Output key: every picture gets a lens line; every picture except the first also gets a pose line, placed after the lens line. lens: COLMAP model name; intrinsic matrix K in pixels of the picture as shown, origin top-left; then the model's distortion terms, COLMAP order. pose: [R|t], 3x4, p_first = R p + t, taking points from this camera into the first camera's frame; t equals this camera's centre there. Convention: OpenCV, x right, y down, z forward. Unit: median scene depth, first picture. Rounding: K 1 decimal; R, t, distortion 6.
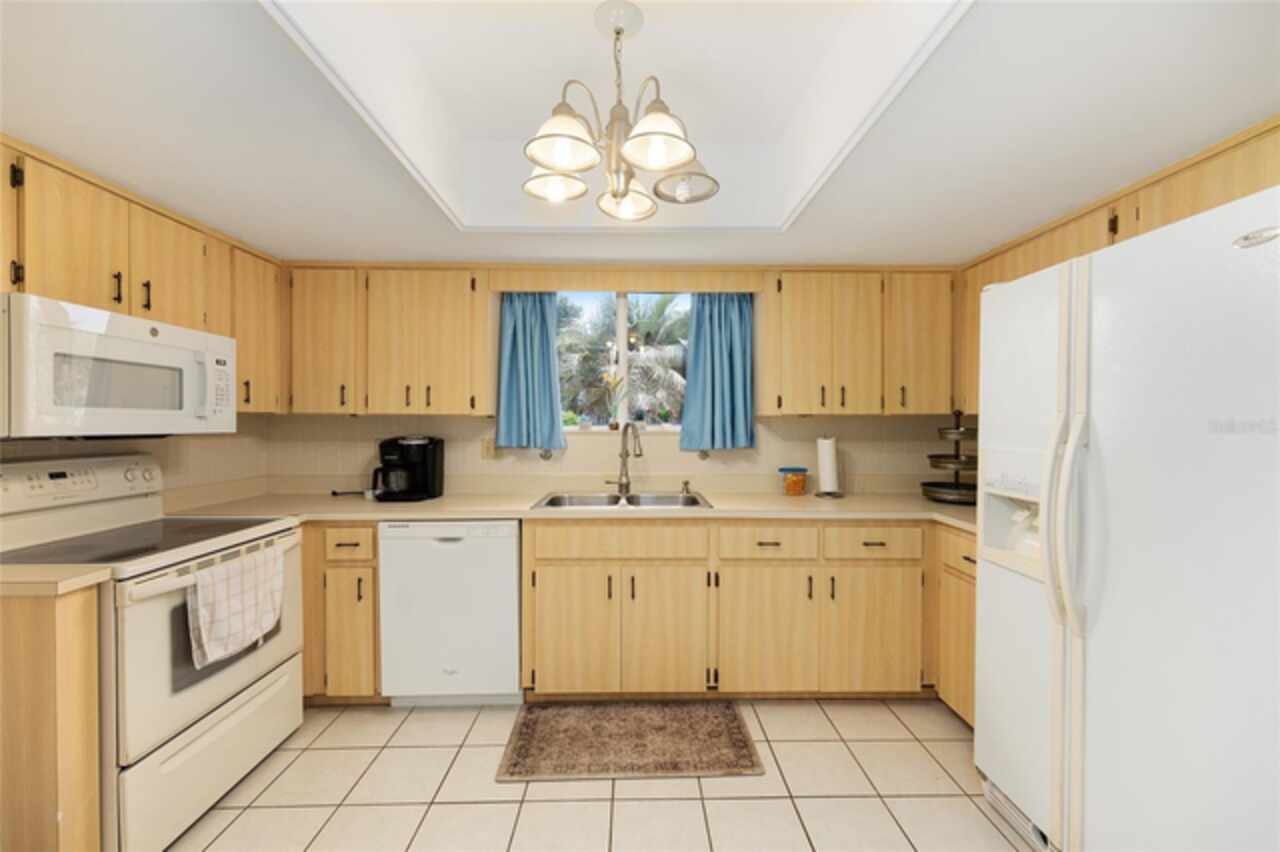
lens RADIAL K [[514.4, 0, 639.0], [0, 514.4, 424.7], [0, 0, 1]] dist [-0.001621, 0.002614]
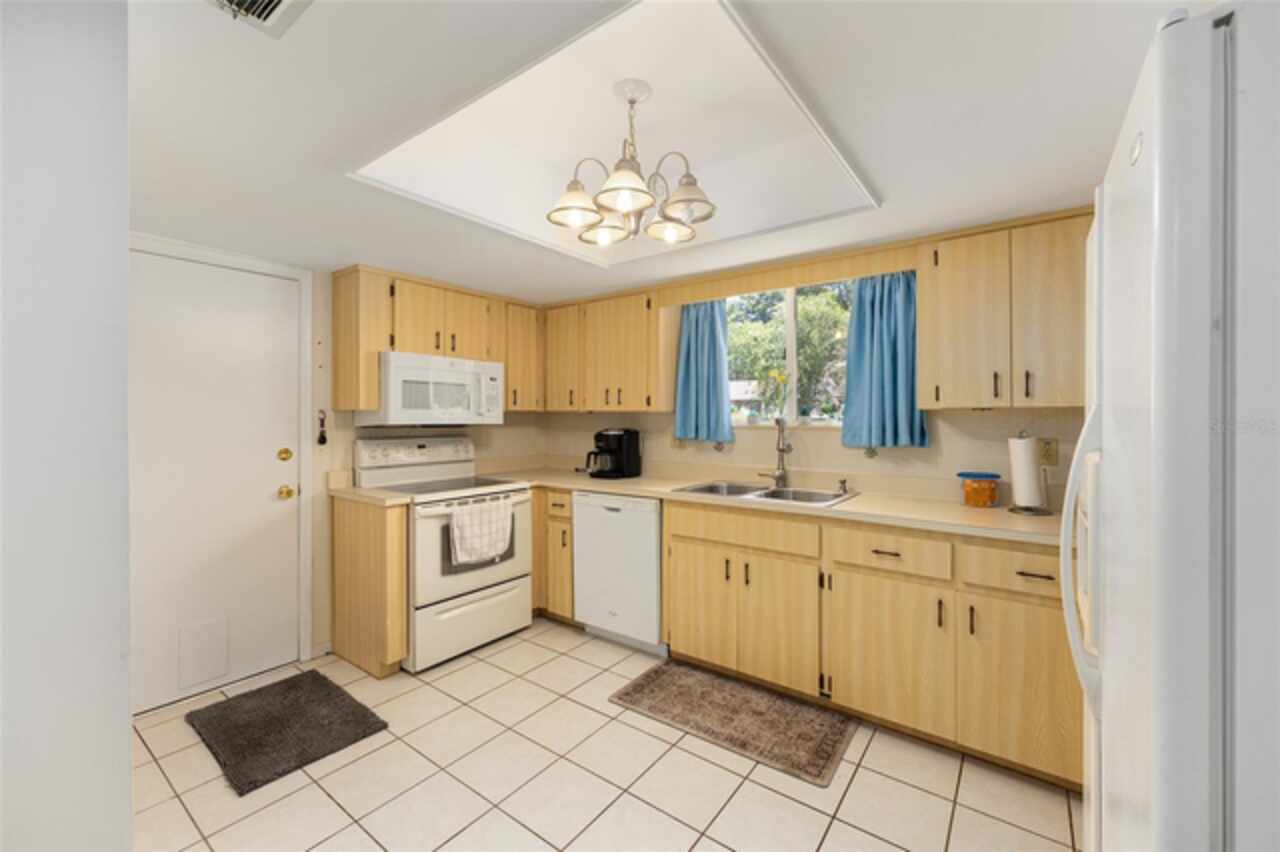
lens RADIAL K [[514.4, 0, 640.7], [0, 514.4, 413.6], [0, 0, 1]] dist [-0.001621, 0.002614]
pose [[0.792851, -0.004348, -0.609401, 0.457233], [-0.003525, 0.999925, -0.011720, 0.000825], [0.609406, 0.011440, 0.792776, 0.027251]]
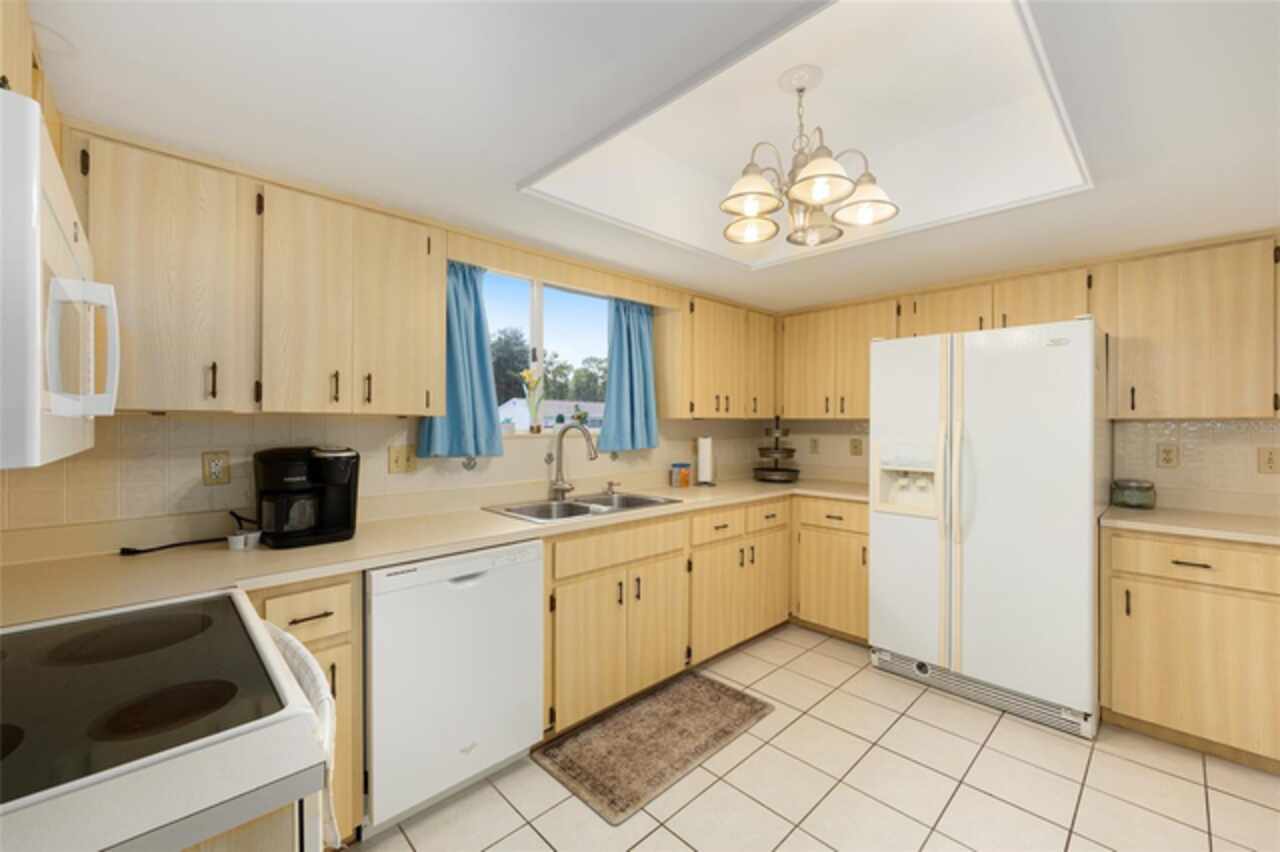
lens RADIAL K [[514.4, 0, 638.6], [0, 514.4, 424.7], [0, 0, 1]] dist [-0.001621, 0.002614]
pose [[0.735315, -0.001648, 0.677724, -0.692048], [0.003317, 0.999994, -0.001168, -0.003855], [-0.677718, 0.003107, 0.735316, 0.252908]]
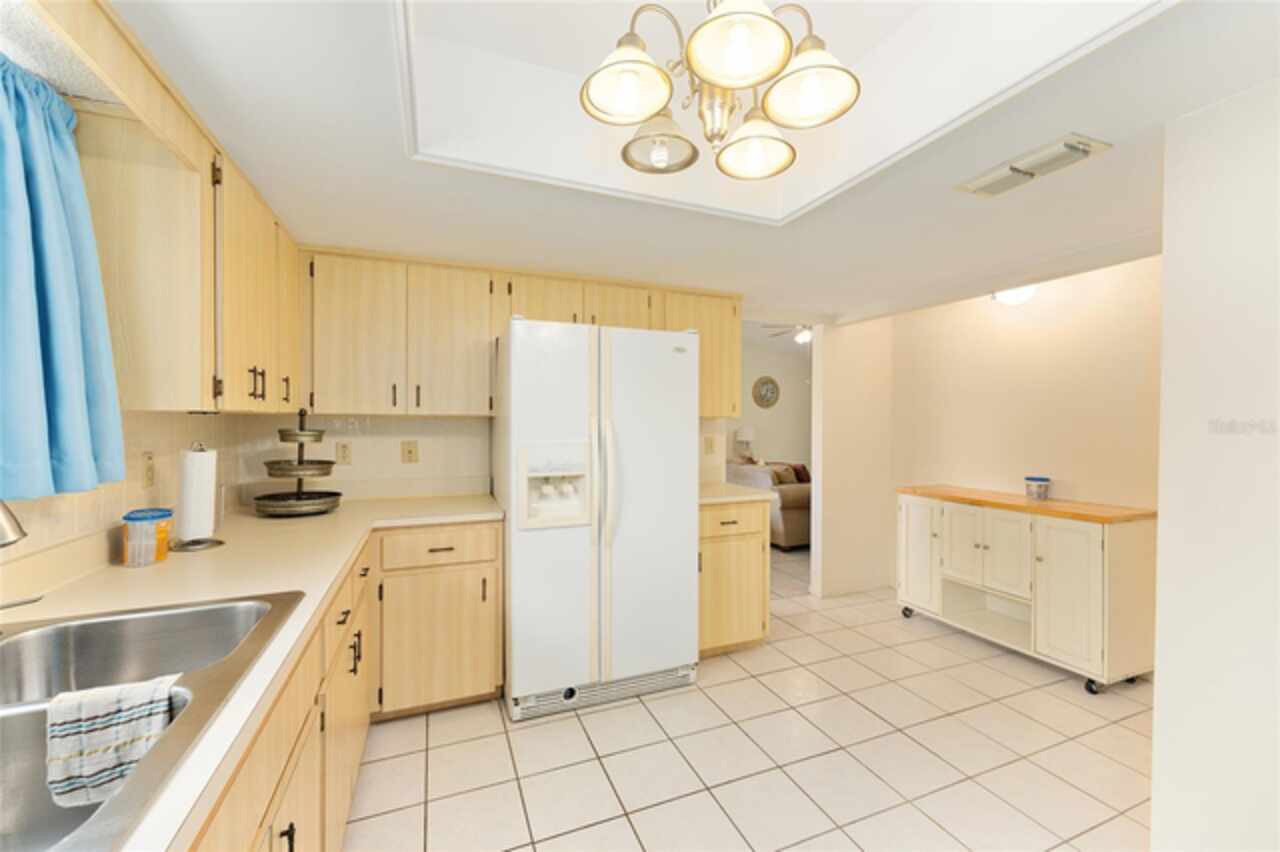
lens RADIAL K [[514.4, 0, 643.6], [0, 514.4, 425.1], [0, 0, 1]] dist [-0.001621, 0.002614]
pose [[-0.368815, -0.008624, 0.929463, -0.462827], [0.003764, 0.999935, 0.010772, -0.008559], [-0.929495, 0.007472, -0.368758, 0.885197]]
